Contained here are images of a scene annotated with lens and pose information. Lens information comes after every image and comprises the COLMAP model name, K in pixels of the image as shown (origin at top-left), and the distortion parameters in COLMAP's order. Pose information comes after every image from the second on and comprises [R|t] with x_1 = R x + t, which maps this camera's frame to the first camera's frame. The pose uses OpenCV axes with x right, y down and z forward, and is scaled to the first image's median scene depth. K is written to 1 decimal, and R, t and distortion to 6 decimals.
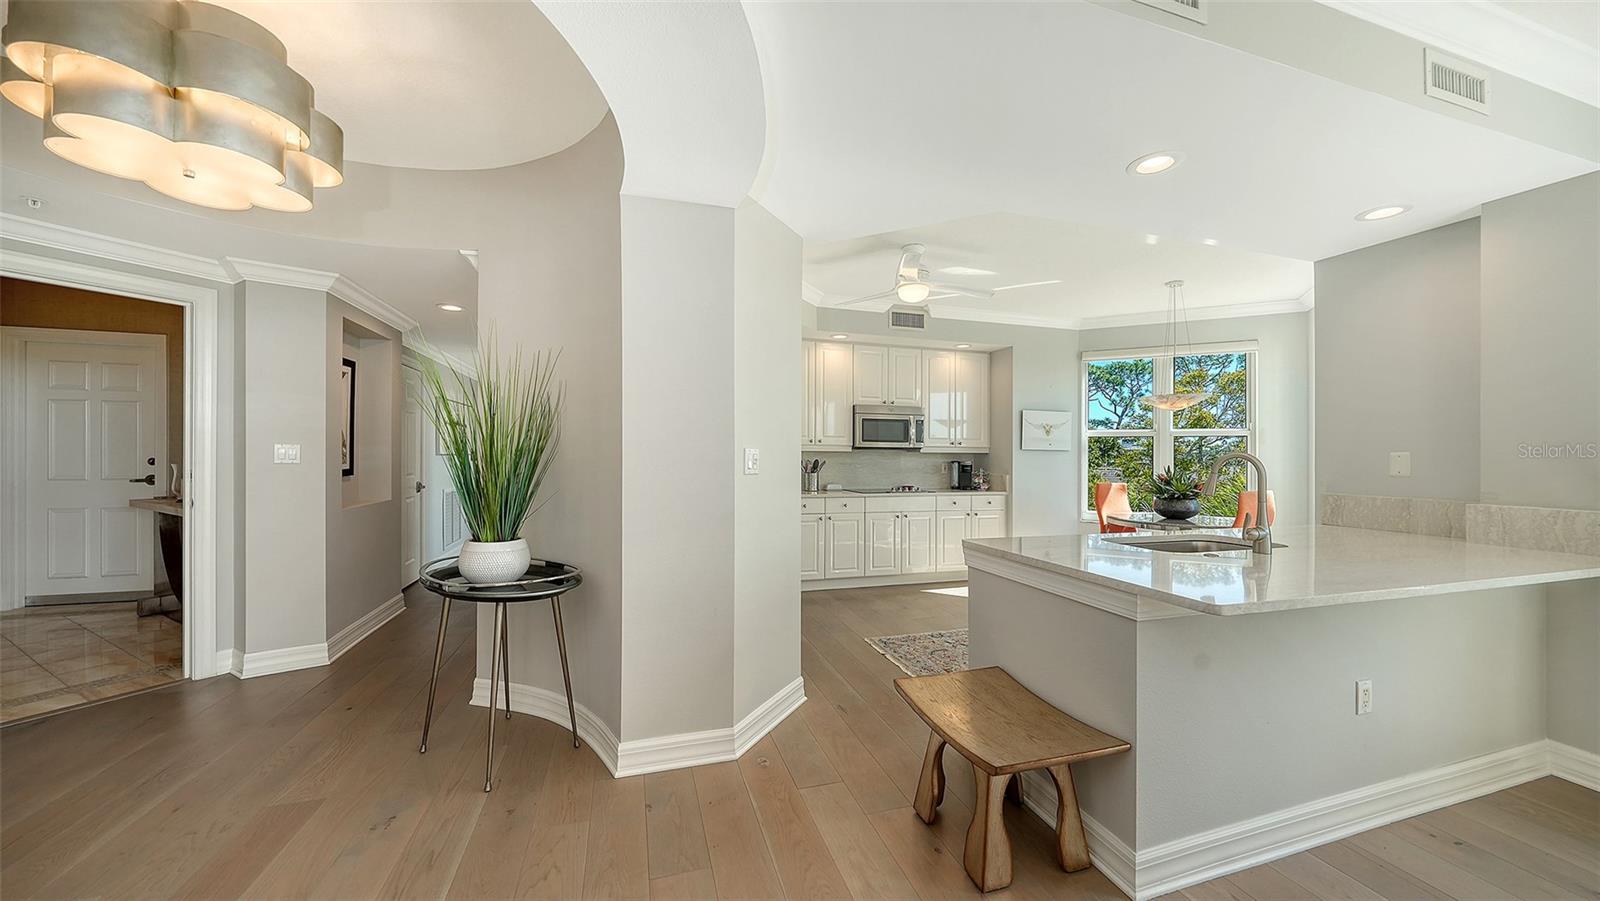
lens RADIAL K [[559.5, 0, 802.7], [0, 559.5, 451.3], [0, 0, 1]] dist [-0.002164, -0.000311]
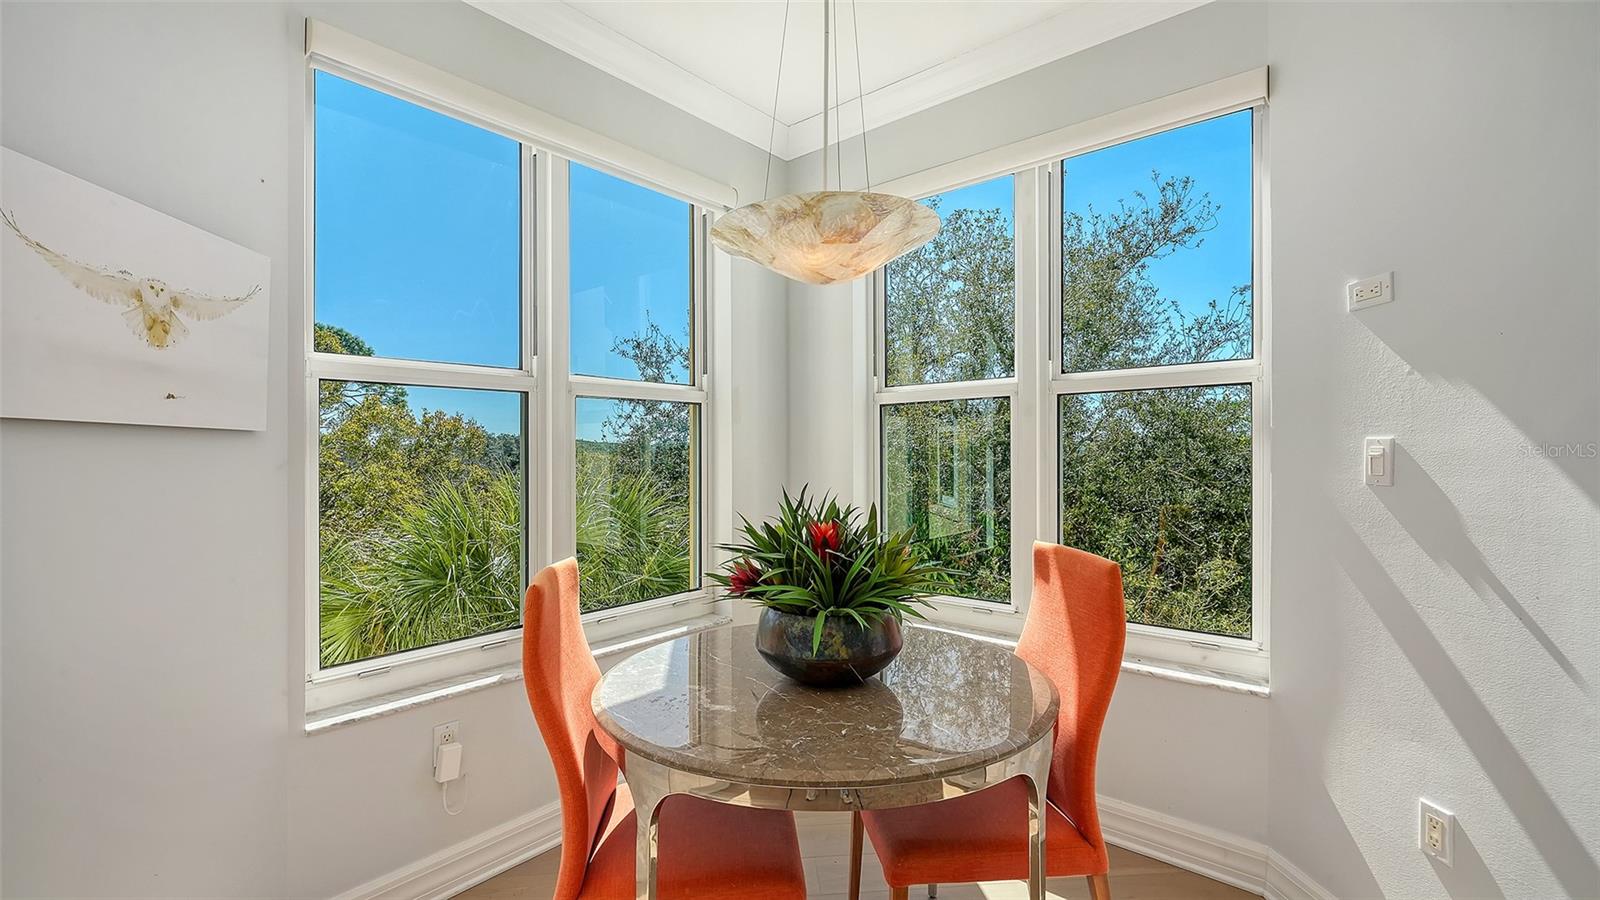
lens RADIAL K [[684.3, 0, 806.4], [0, 684.3, 446.1], [0, 0, 1]] dist [-0.001529, -0.000221]
pose [[0.215665, -0.001325, 0.976466, 0.268591], [0.005972, 0.999982, 0.000038, 0.006285], [-0.976449, 0.005823, 0.215670, 0.754079]]
